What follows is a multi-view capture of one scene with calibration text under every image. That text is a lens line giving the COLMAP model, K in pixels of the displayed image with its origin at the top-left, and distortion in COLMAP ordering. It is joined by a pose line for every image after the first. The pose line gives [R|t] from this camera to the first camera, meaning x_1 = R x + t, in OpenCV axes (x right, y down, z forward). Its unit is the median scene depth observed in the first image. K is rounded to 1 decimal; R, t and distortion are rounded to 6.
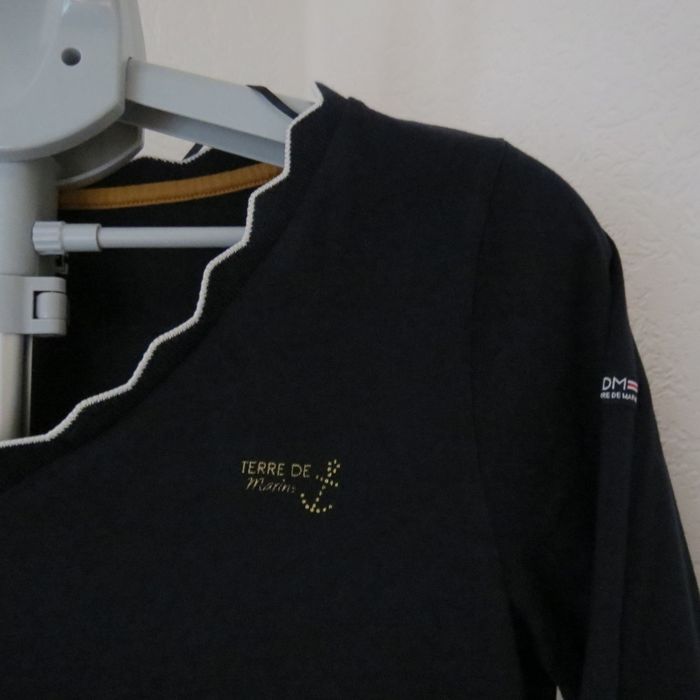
lens RADIAL K [[664.0, 0, 352.0], [0, 664.0, 353.9], [0, 0, 1]] dist [-0.032982, 0.000000]
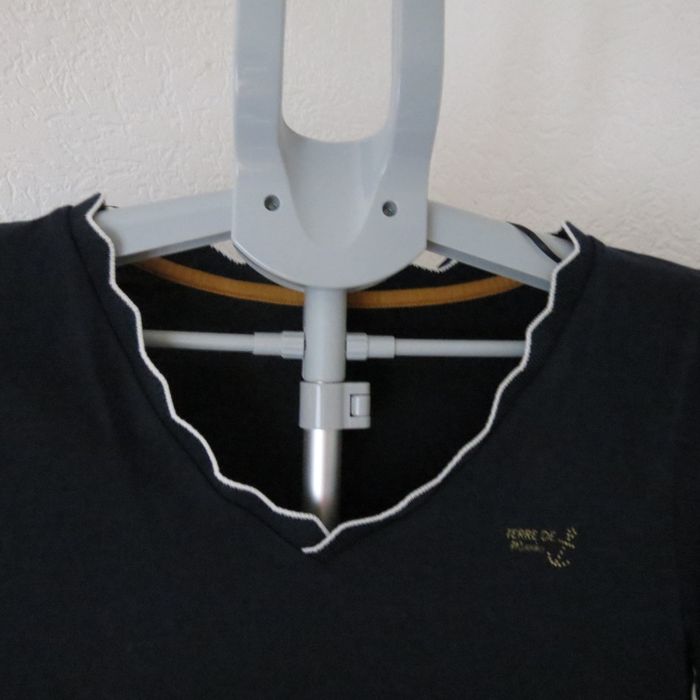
lens RADIAL K [[664.0, 0, 354.0], [0, 664.0, 352.2], [0, 0, 1]] dist [-0.032982, 0.000000]
pose [[0.998434, 0.040055, 0.039057, -0.539876], [-0.045027, 0.989673, 0.136089, -0.358367], [-0.033202, -0.137634, 0.989926, -0.262259]]
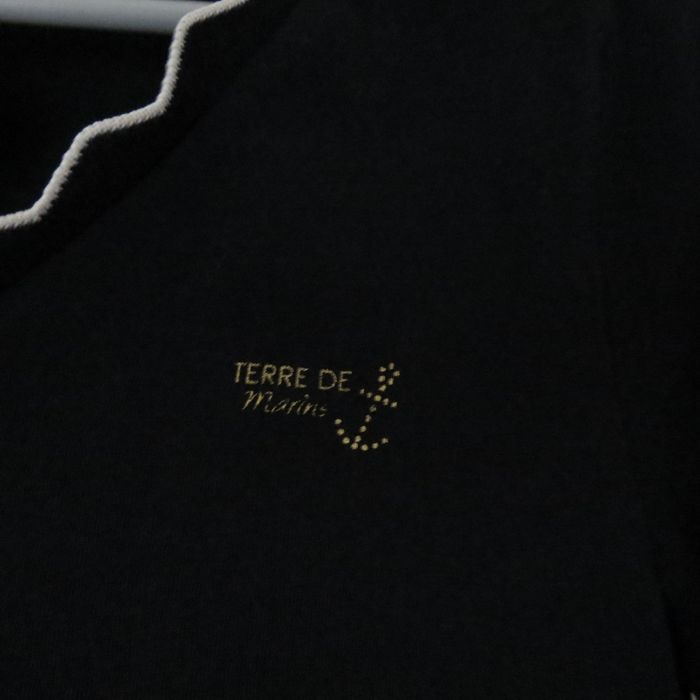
lens RADIAL K [[664.0, 0, 354.0], [0, 664.0, 351.8], [0, 0, 1]] dist [-0.032982, 0.000000]
pose [[0.995659, 0.008672, 0.092667, -0.115668], [-0.006808, 0.999768, -0.020416, 0.163146], [-0.092823, 0.019696, 0.995488, 0.409572]]
